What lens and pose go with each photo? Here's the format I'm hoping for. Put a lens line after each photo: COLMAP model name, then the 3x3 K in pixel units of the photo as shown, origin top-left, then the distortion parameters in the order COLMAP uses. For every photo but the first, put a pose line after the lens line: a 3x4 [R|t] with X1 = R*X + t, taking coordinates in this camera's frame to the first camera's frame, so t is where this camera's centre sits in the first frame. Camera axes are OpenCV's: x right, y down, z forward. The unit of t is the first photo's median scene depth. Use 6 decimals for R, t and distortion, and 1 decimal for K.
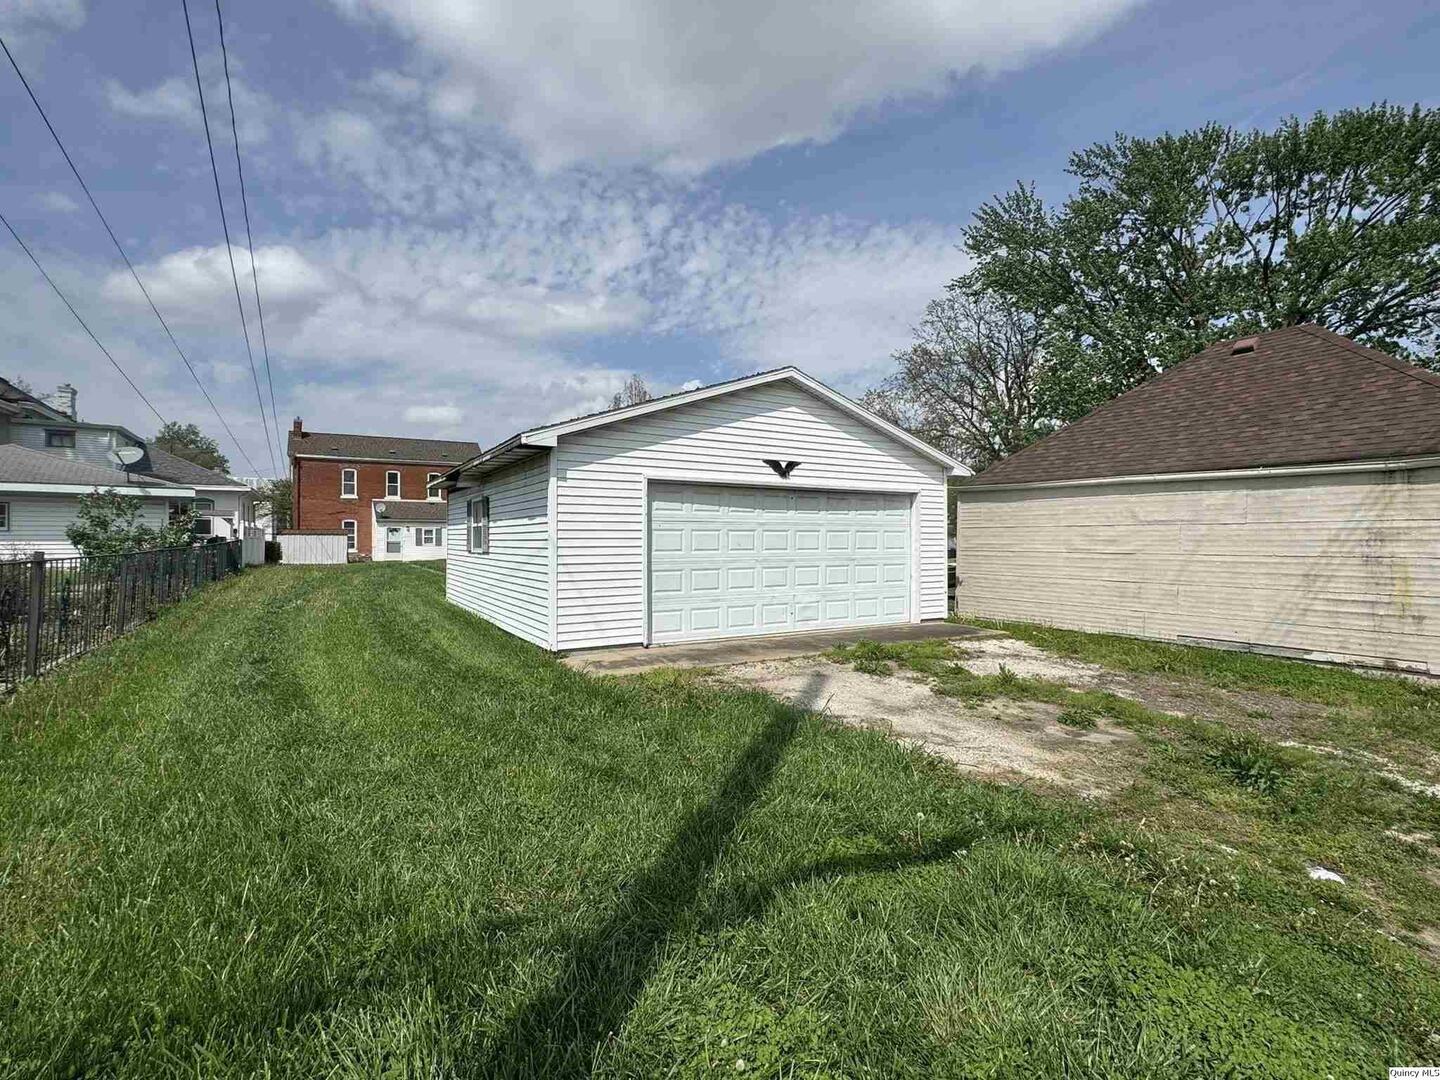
lens RADIAL K [[575.7, 0, 718.2], [0, 575.7, 541.4], [0, 0, 1]] dist [-0.000708, -0.000095]
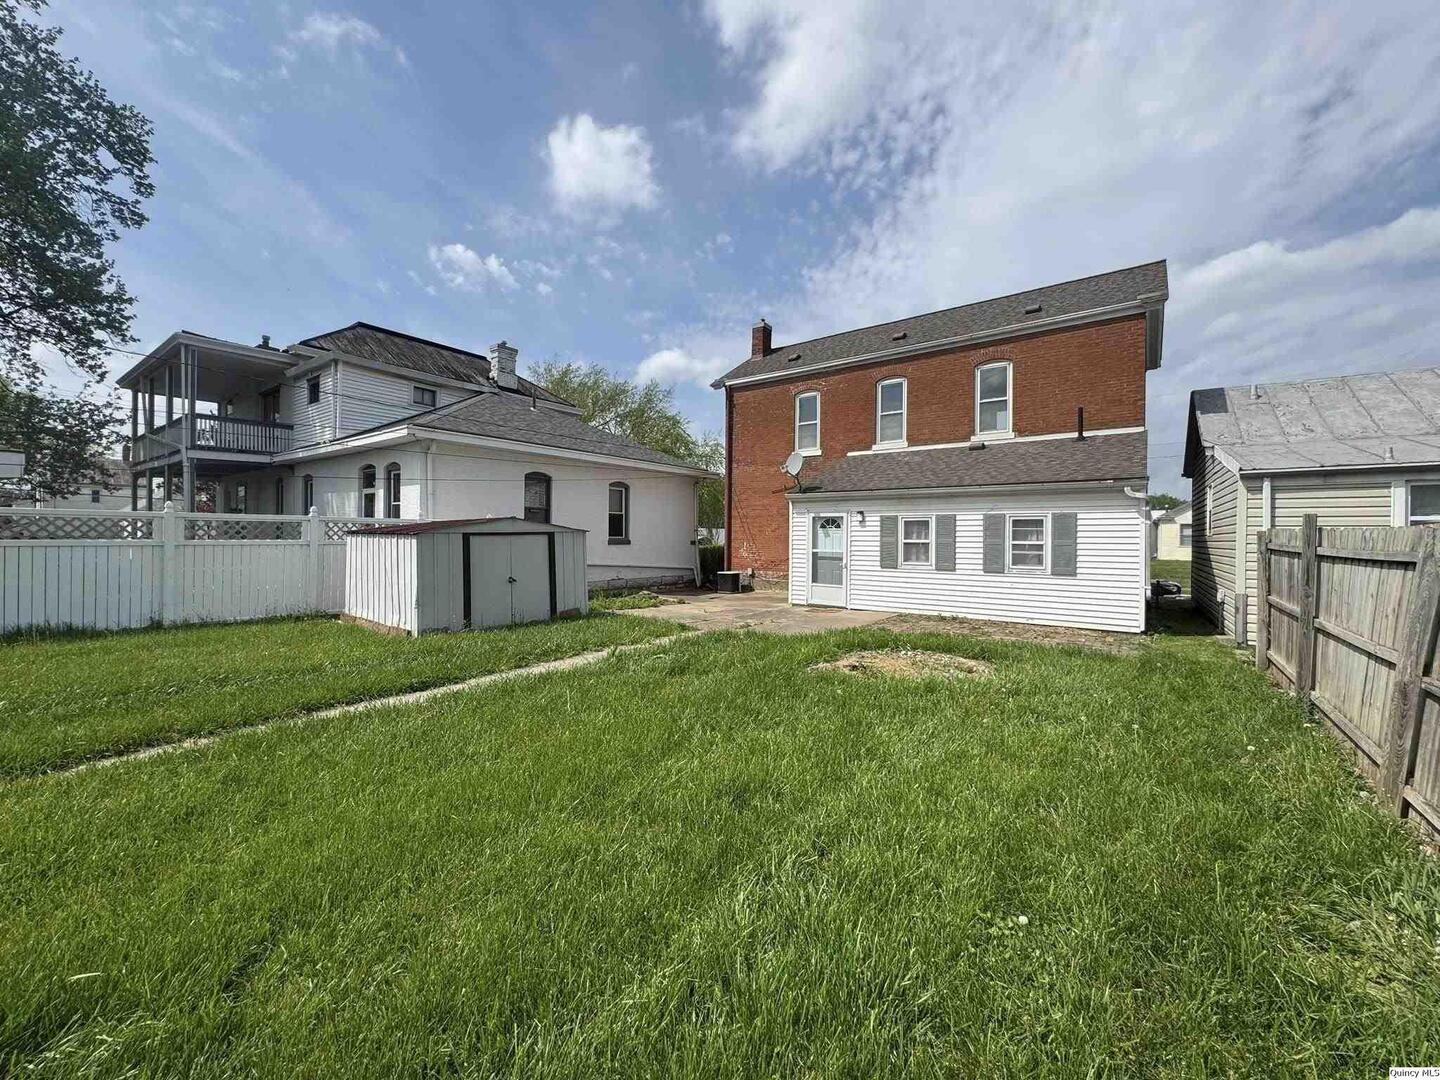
lens RADIAL K [[575.7, 0, 718.2], [0, 575.7, 541.4], [0, 0, 1]] dist [-0.000708, -0.000095]
pose [[0.318987, 0.008753, -0.947719, -0.231105], [-0.007065, 0.999952, 0.006858, -0.009373], [0.947733, 0.004508, 0.319034, 0.798672]]
